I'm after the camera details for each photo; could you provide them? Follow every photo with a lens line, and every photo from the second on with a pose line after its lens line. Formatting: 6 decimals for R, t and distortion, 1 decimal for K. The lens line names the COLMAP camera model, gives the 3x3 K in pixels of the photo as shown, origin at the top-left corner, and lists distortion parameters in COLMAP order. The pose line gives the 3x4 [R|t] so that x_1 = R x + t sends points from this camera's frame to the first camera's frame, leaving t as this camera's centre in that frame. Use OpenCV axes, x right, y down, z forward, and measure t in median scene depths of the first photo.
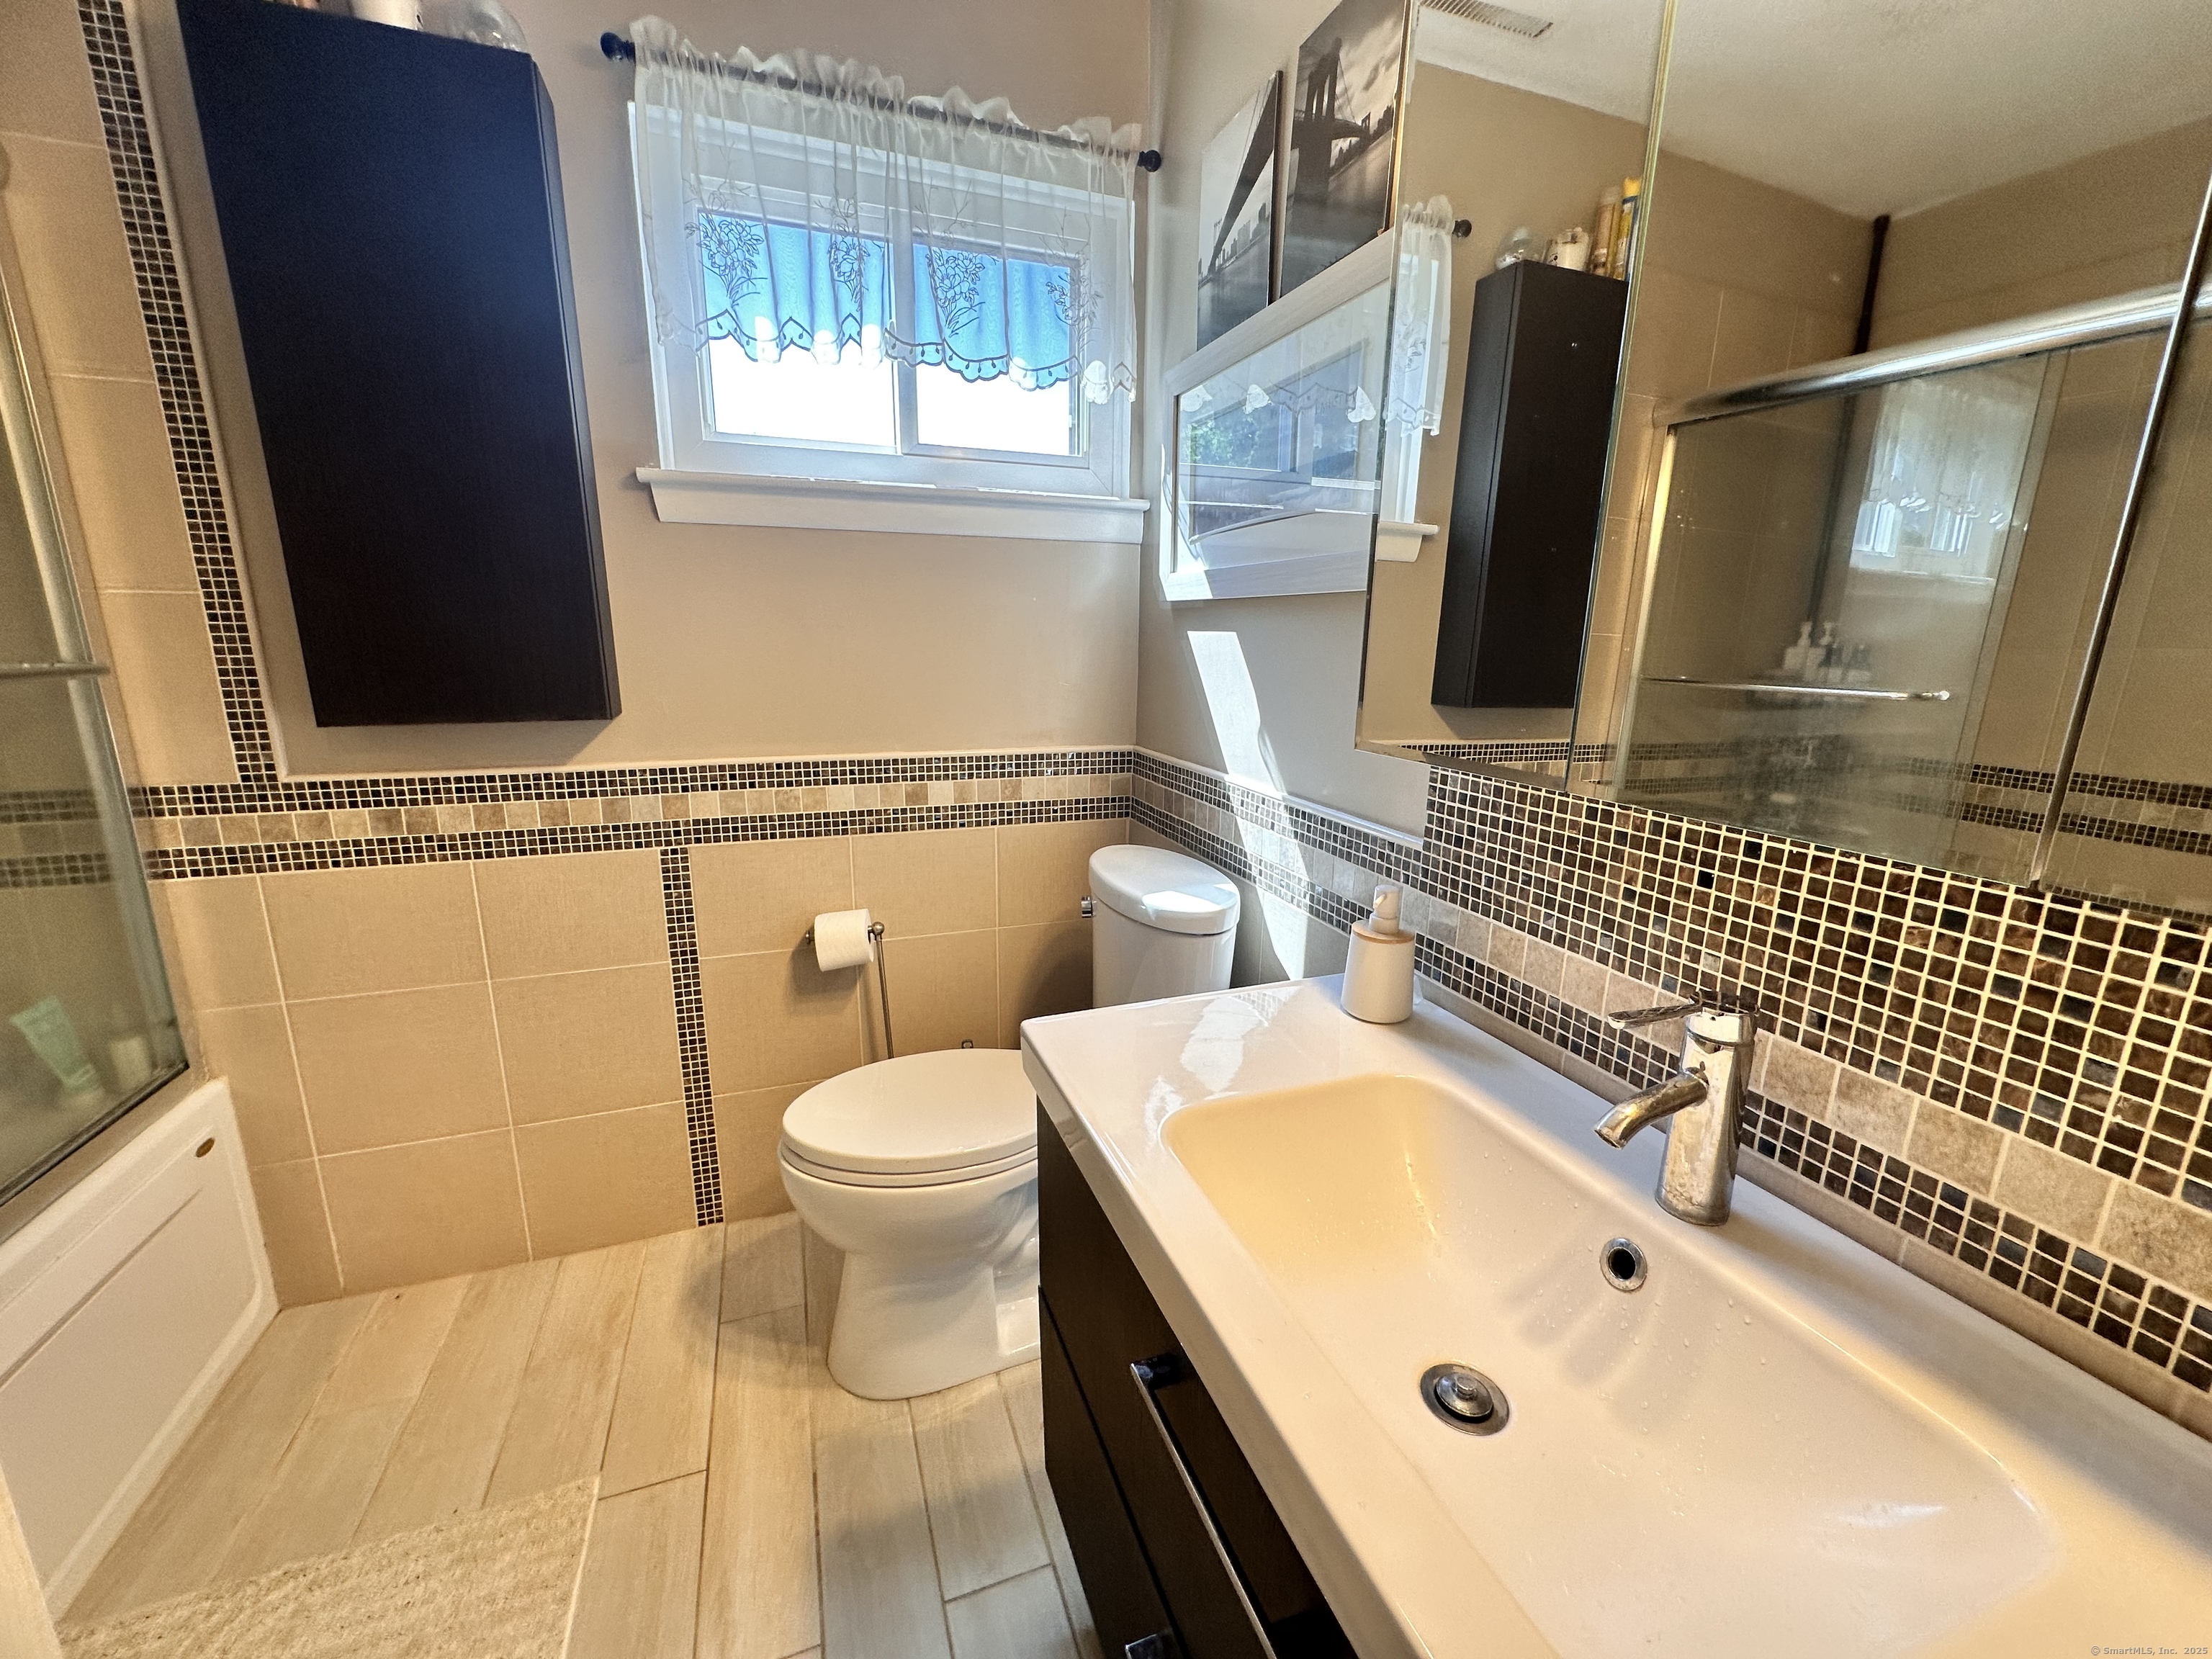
lens RADIAL K [[883.6, 0, 1105.5], [0, 883.6, 830.6], [0, 0, 1]] dist [-0.003556, 0.000717]
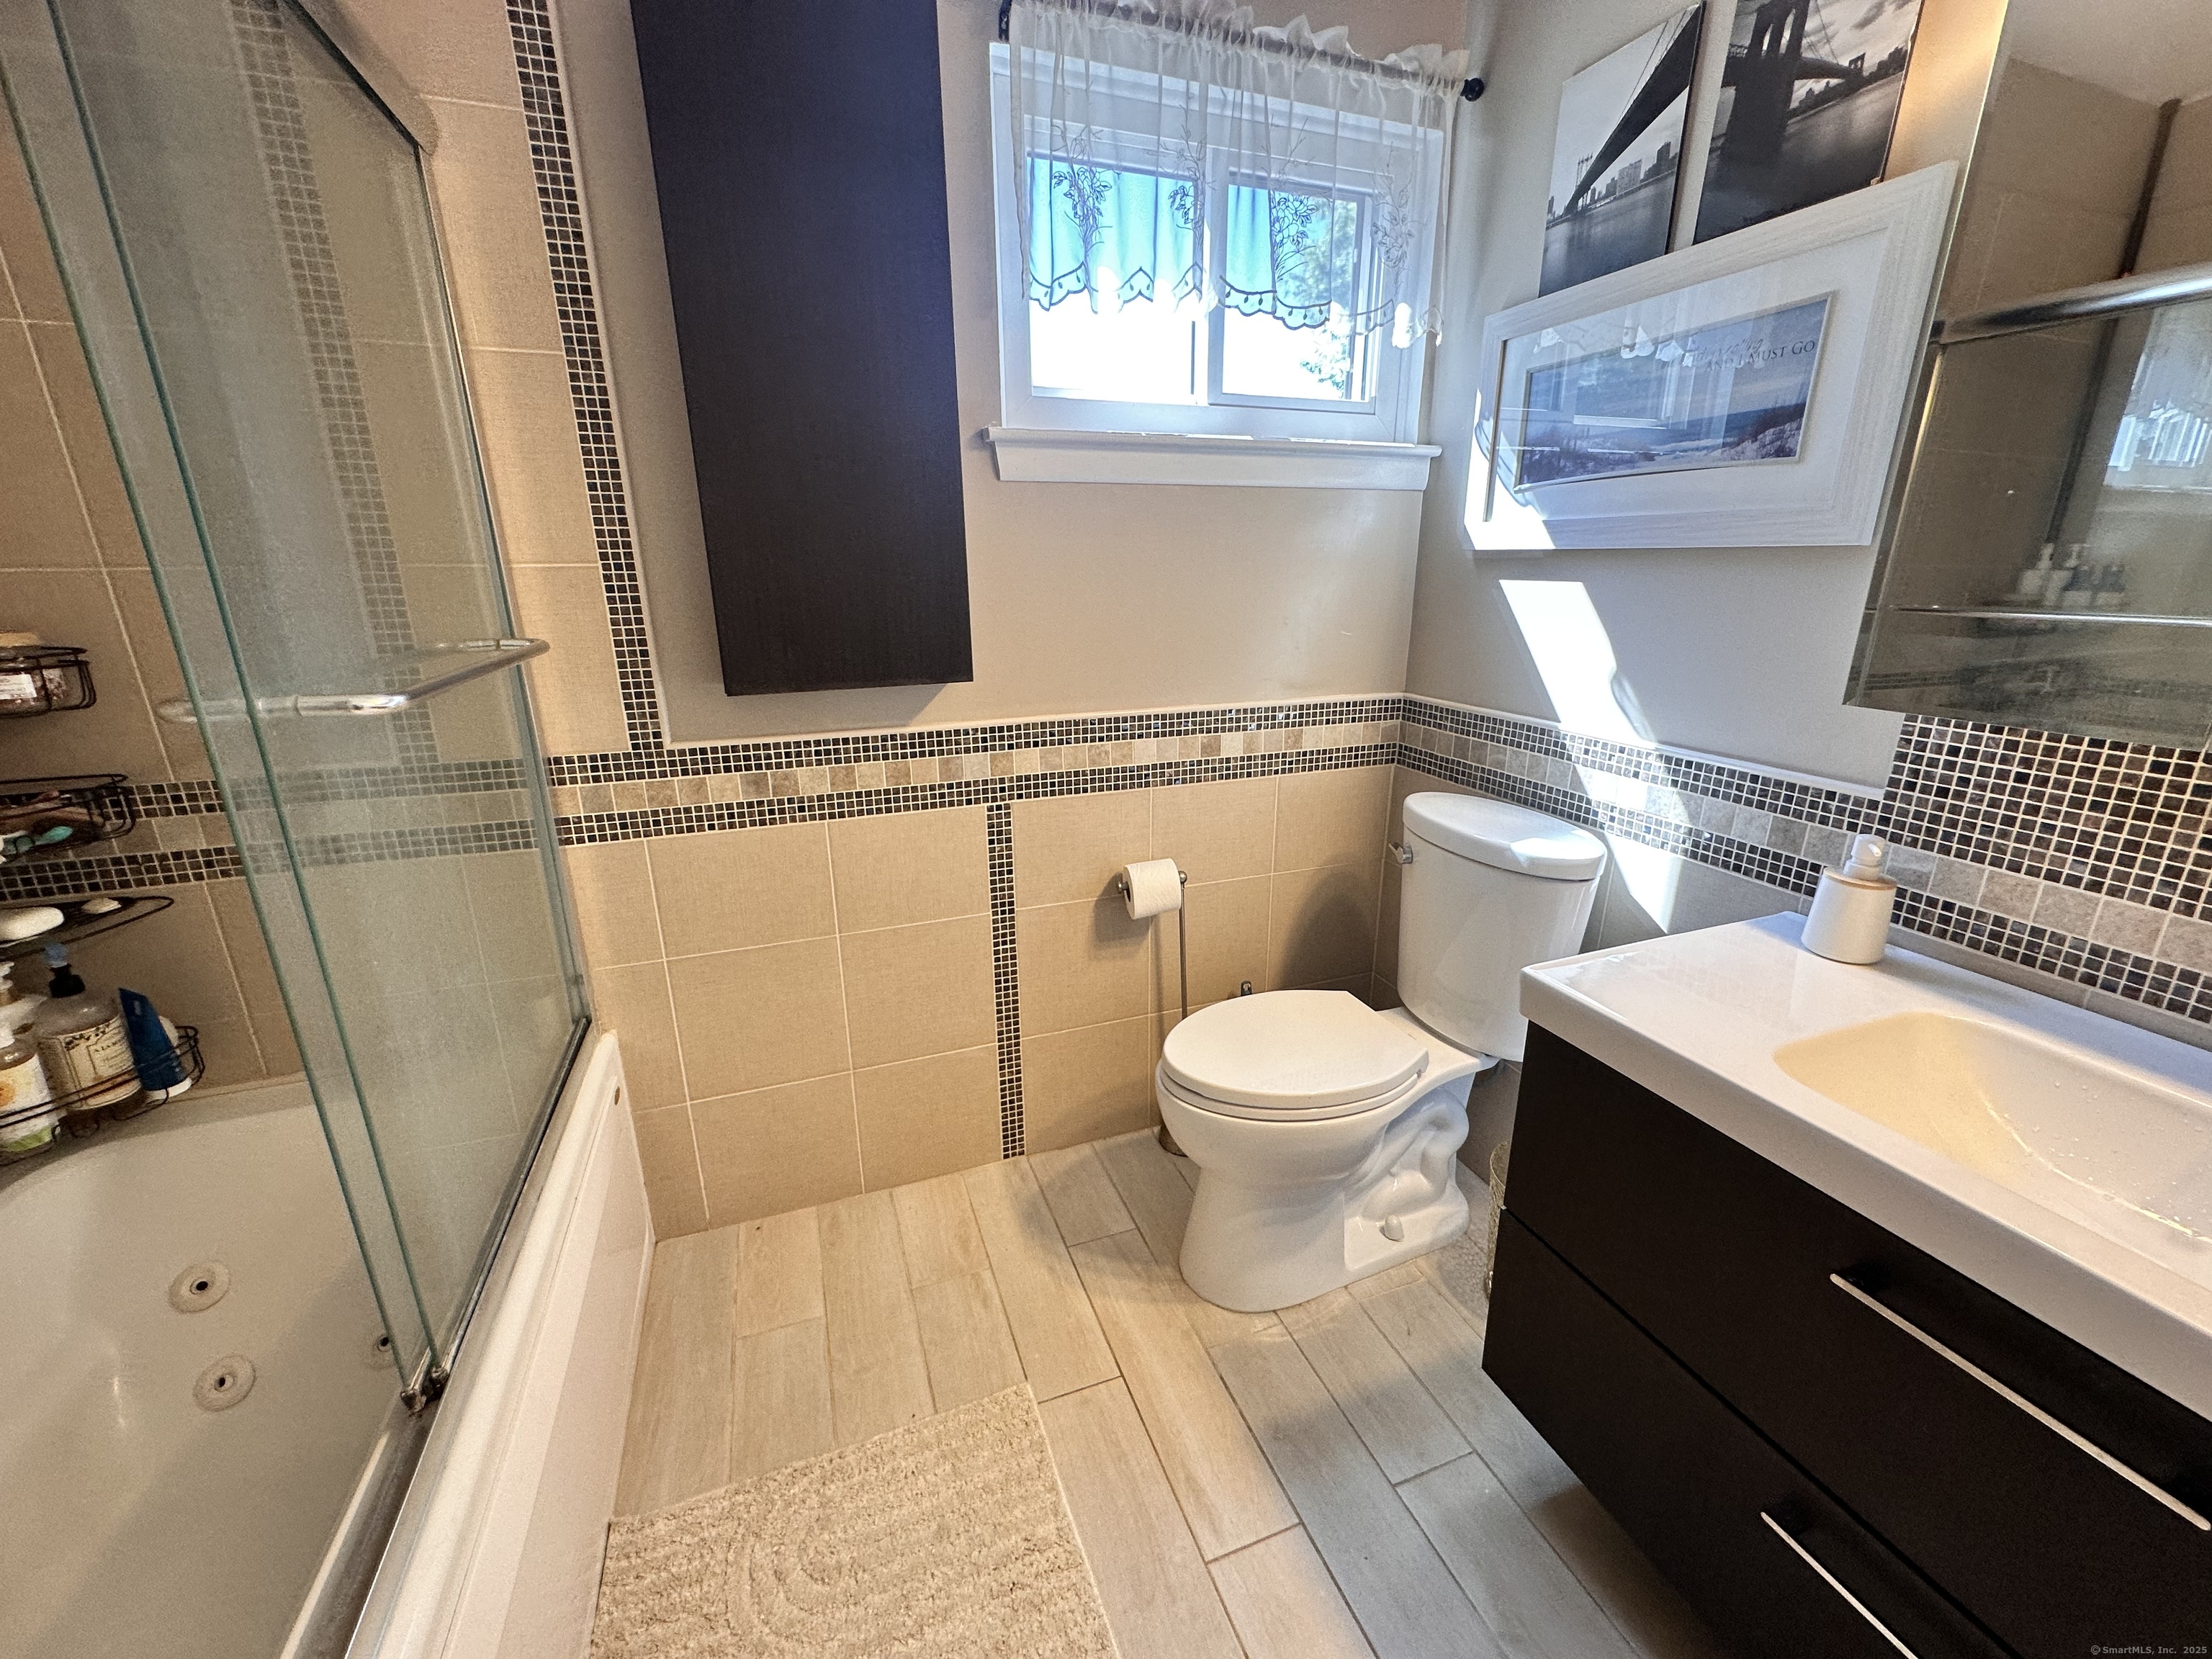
lens RADIAL K [[883.6, 0, 1104.8], [0, 883.6, 830.6], [0, 0, 1]] dist [-0.003556, 0.000717]
pose [[0.999822, -0.018583, -0.003124, -0.407906], [0.018764, 0.997046, 0.074475, -0.026632], [0.001730, -0.074521, 0.997218, -0.035194]]
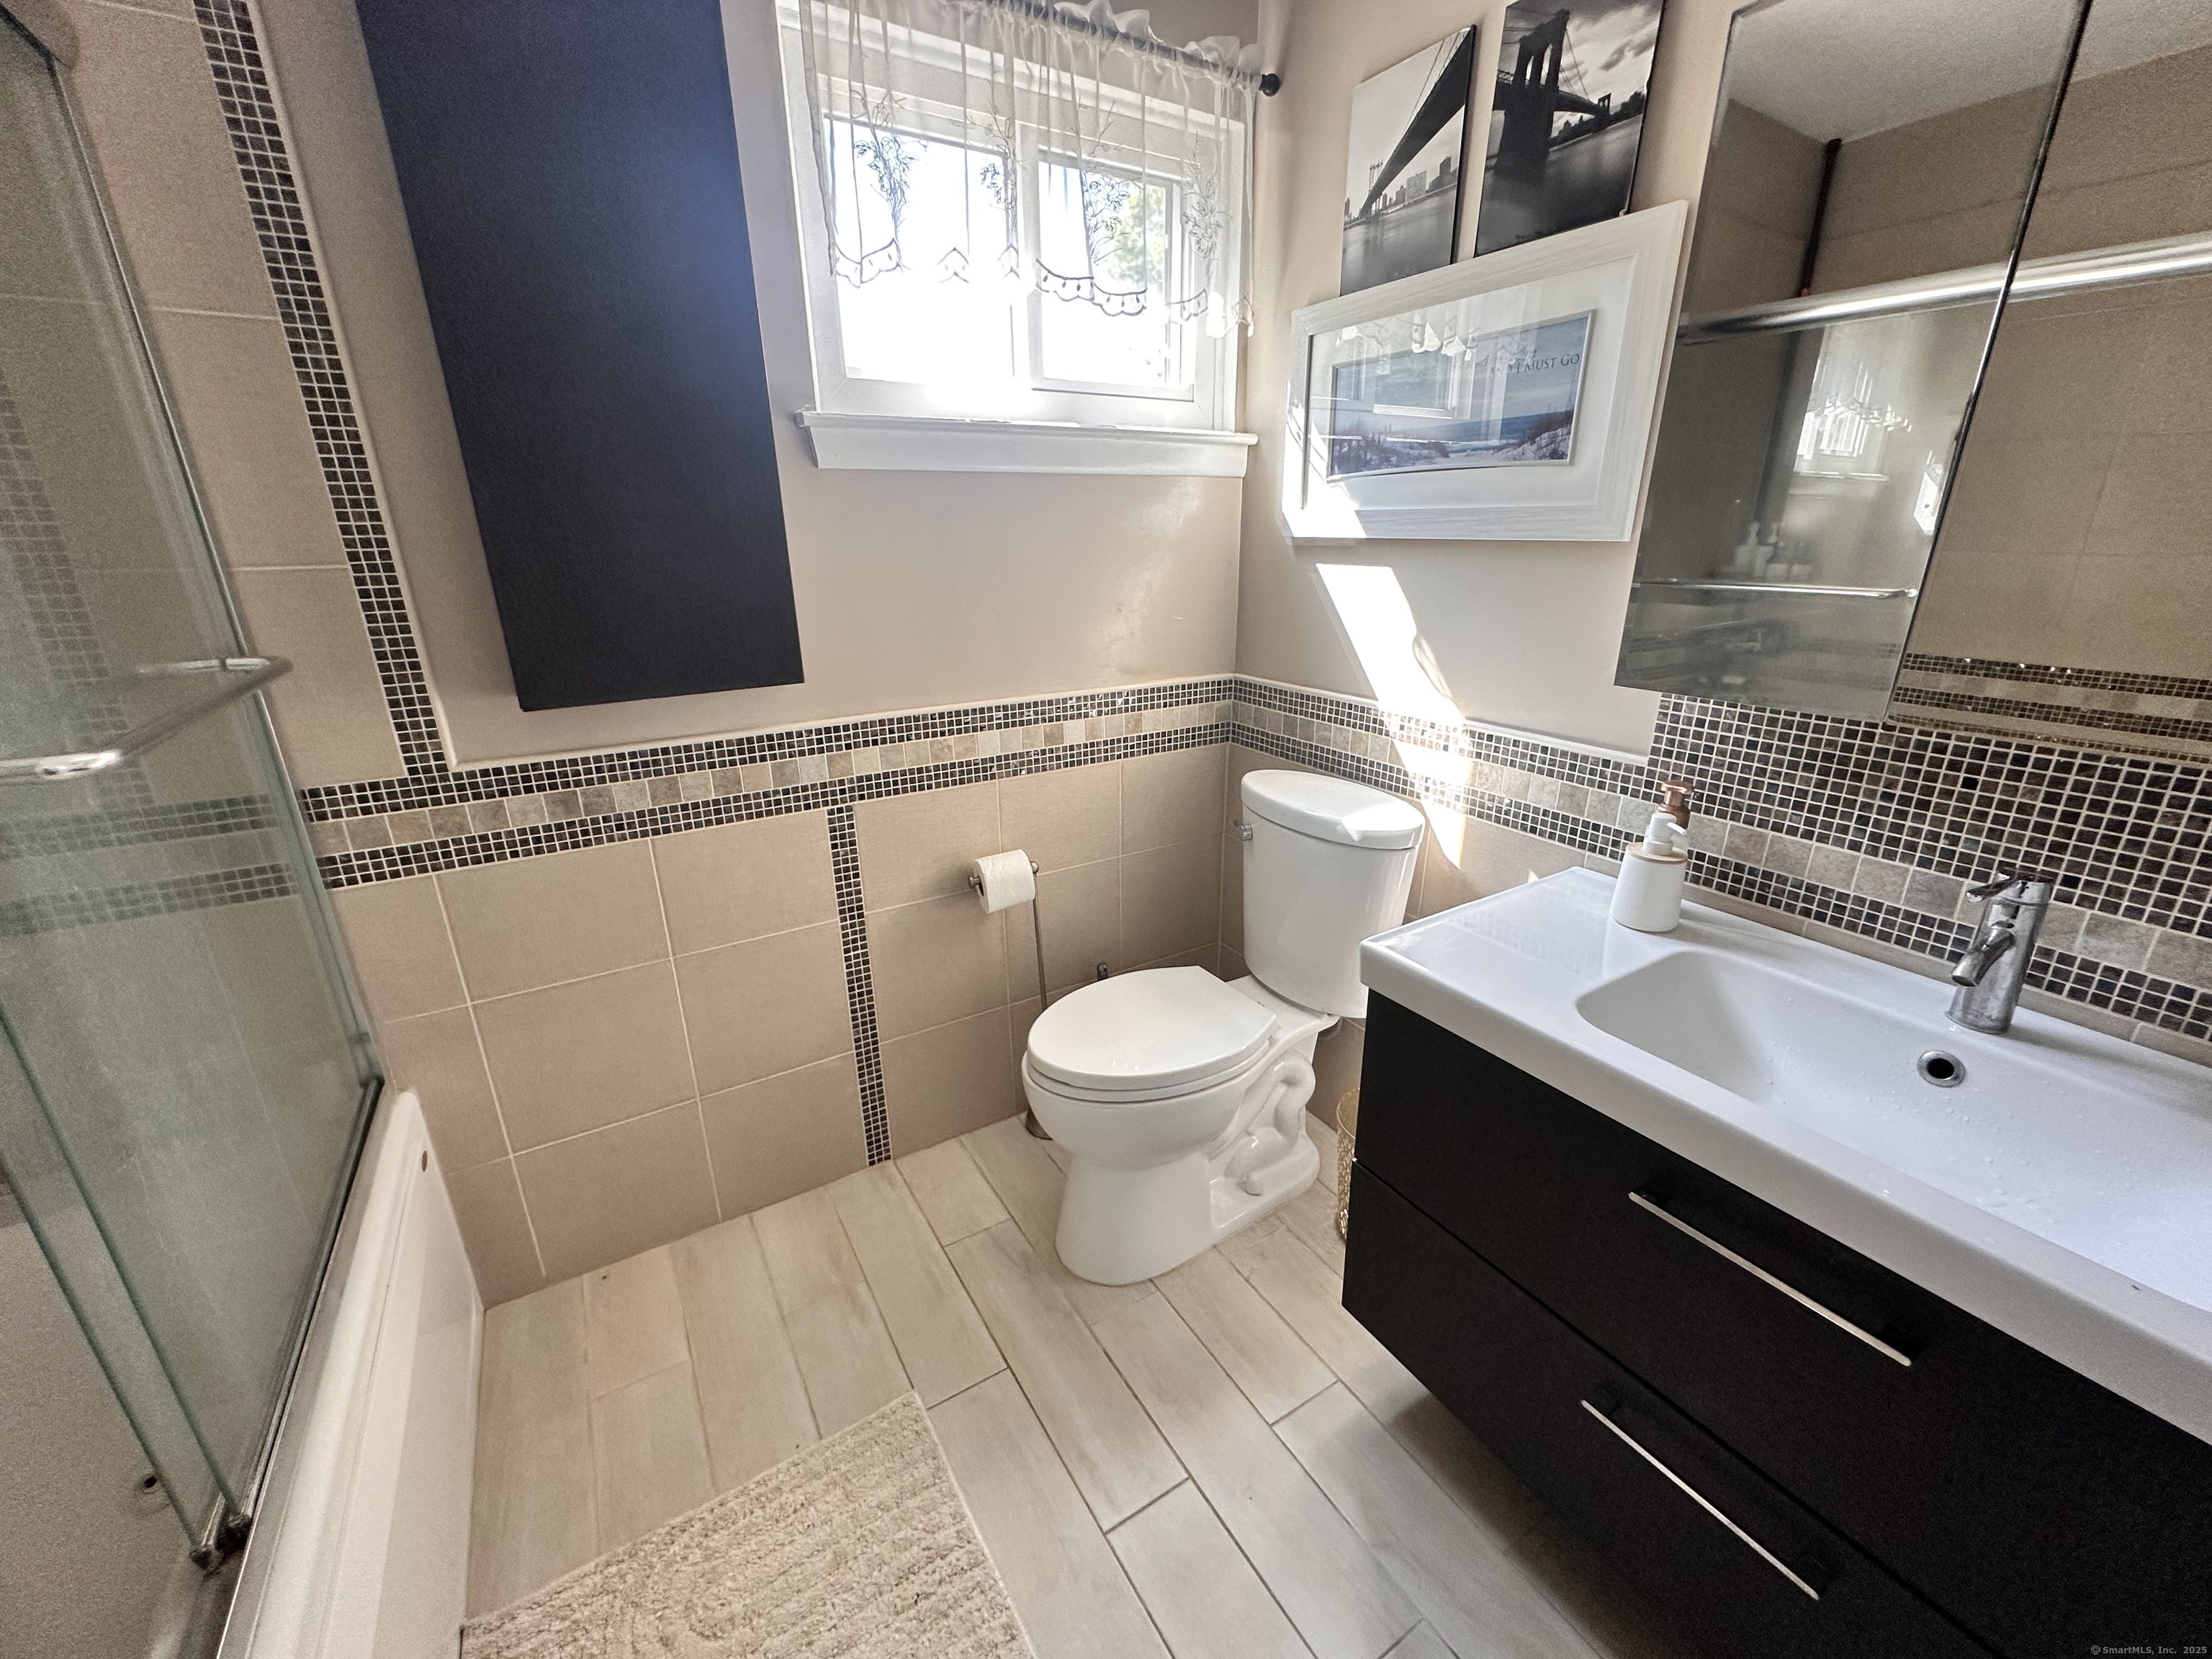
lens RADIAL K [[883.6, 0, 1104.8], [0, 883.6, 830.3], [0, 0, 1]] dist [-0.003556, 0.000717]
pose [[0.980557, -0.084125, 0.177286, -0.422287], [0.063979, 0.991134, 0.116444, -0.056651], [-0.185510, -0.102837, 0.977246, -0.030596]]
